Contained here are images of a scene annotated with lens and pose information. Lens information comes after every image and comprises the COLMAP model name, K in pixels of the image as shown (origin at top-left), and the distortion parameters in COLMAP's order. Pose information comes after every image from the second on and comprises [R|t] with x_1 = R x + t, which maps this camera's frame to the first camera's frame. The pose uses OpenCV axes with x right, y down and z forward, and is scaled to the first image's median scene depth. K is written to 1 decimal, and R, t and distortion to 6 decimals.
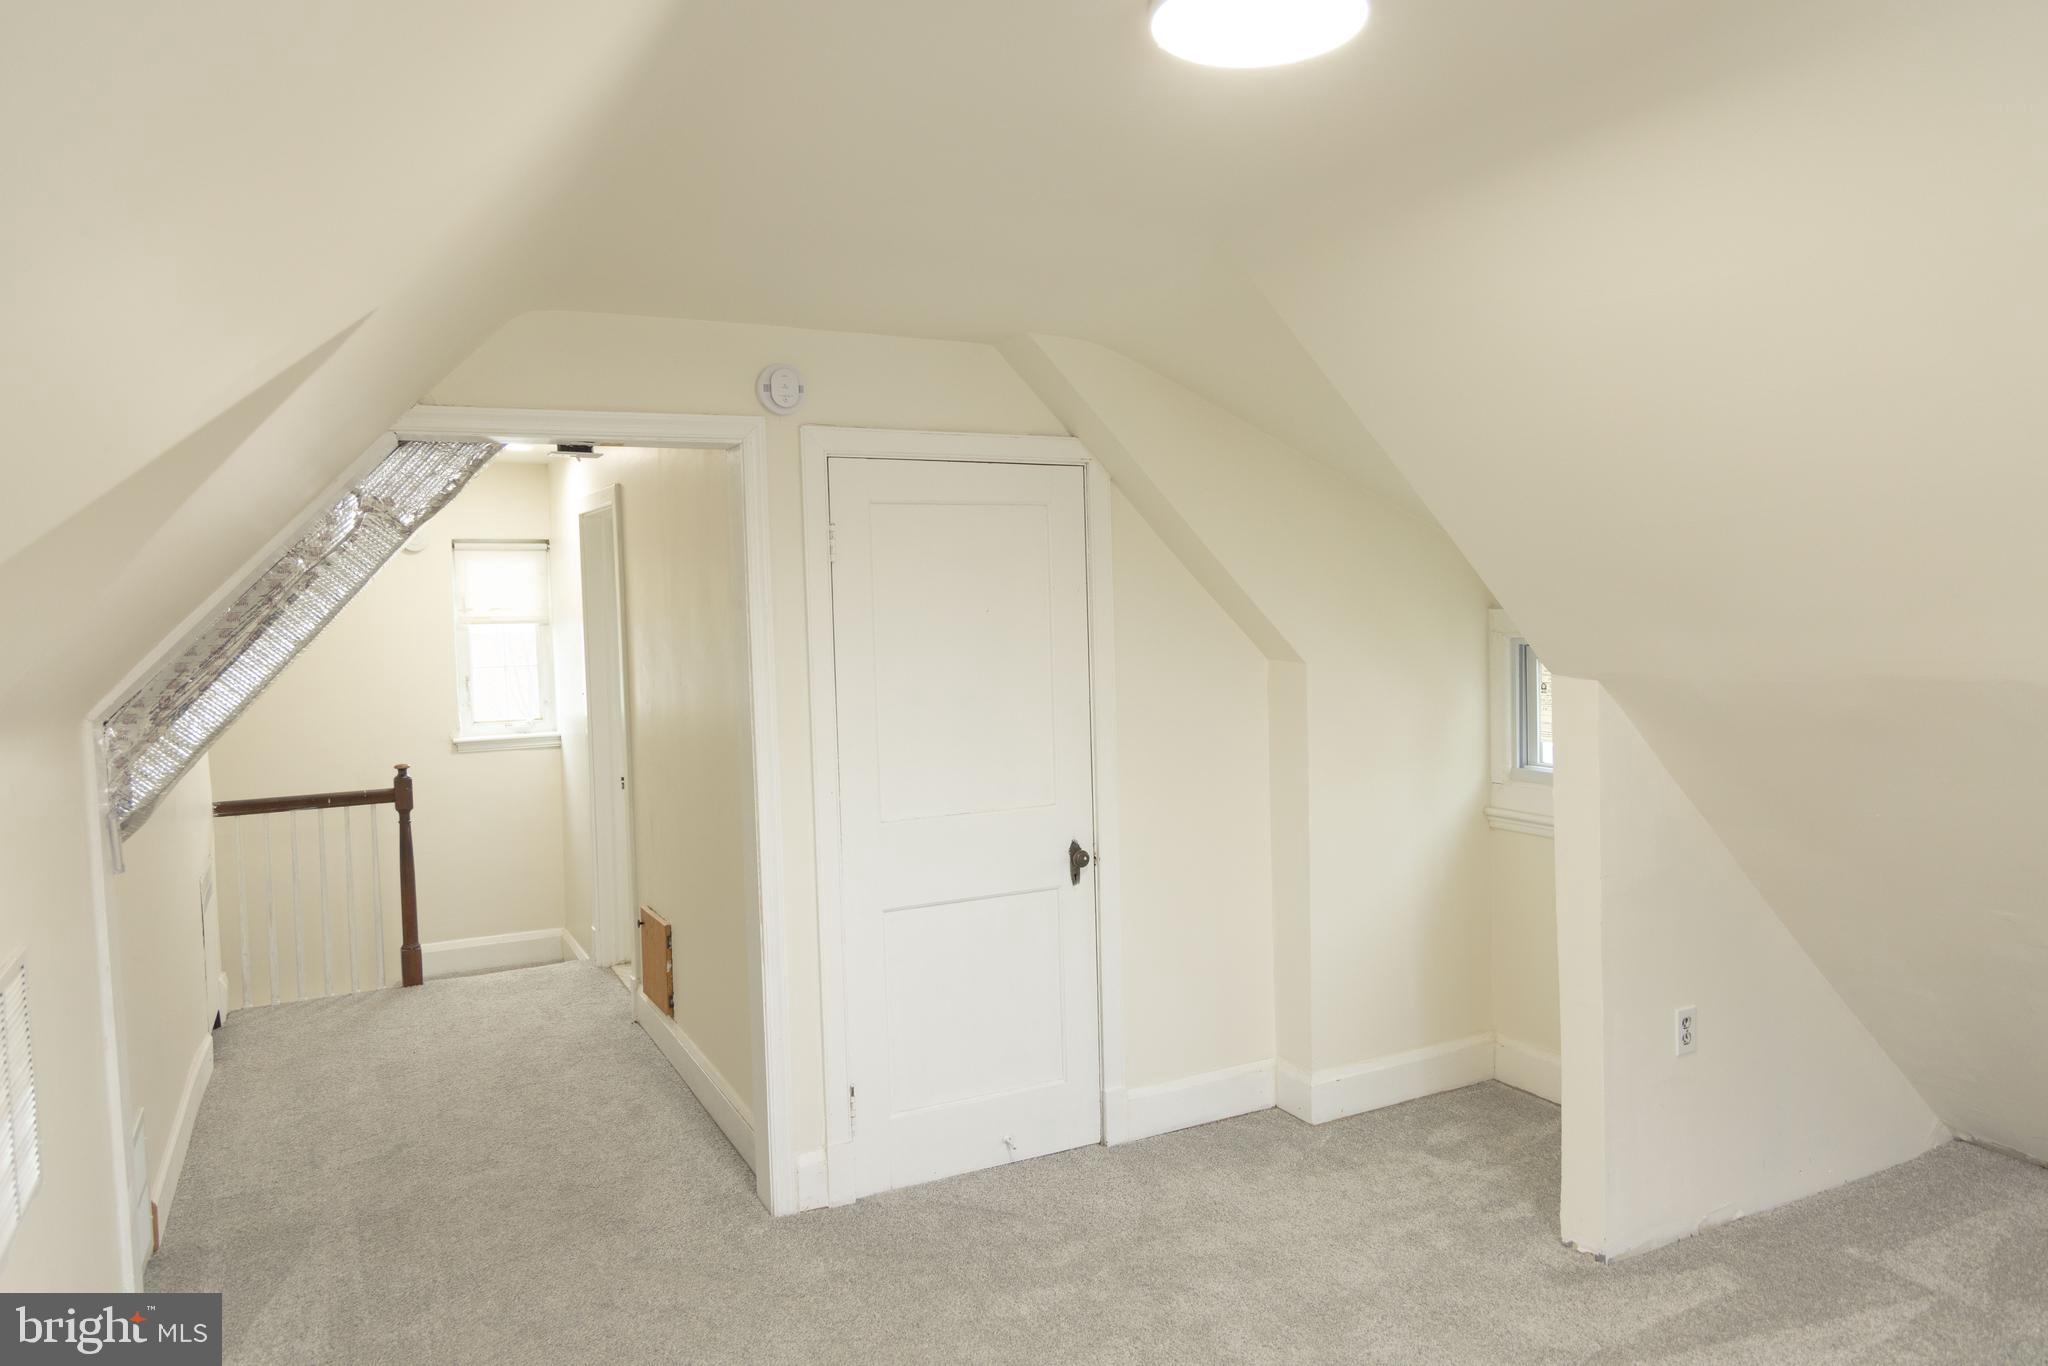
lens RADIAL K [[1407.3, 0, 1041.5], [0, 1407.3, 684.8], [0, 0, 1]] dist [0.014036, -0.007664]
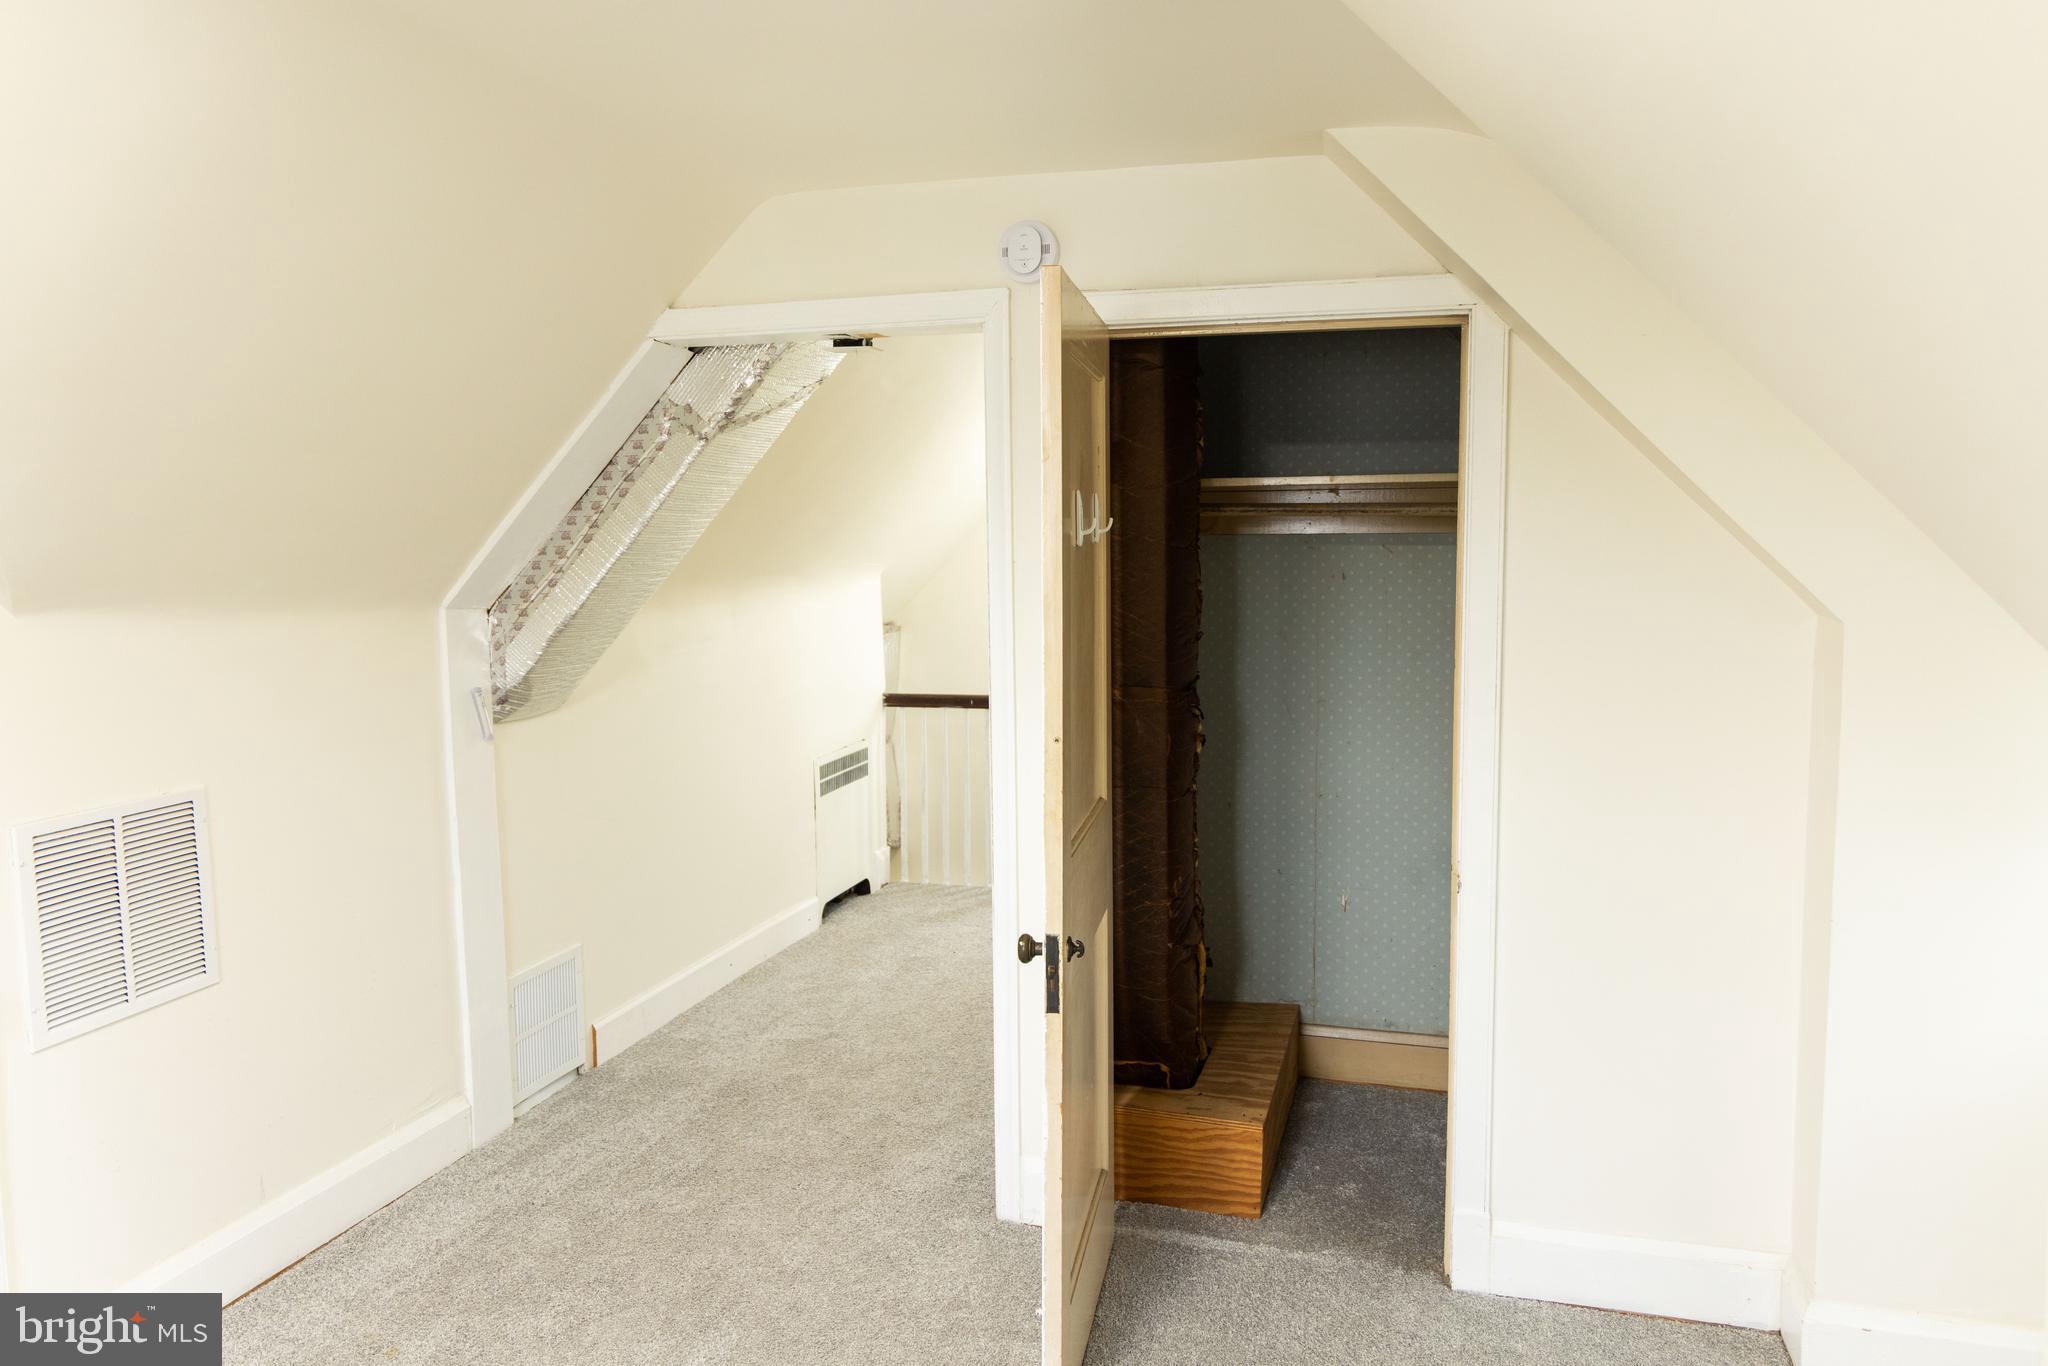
lens RADIAL K [[1464.1, 0, 1015.9], [0, 1464.1, 683.8], [0, 0, 1]] dist [0.040002, -0.002807]
pose [[0.718628, 0.085509, -0.690117, 0.449138], [-0.049013, 0.996171, 0.072393, -0.020085], [0.693665, -0.018199, 0.720068, 0.387463]]
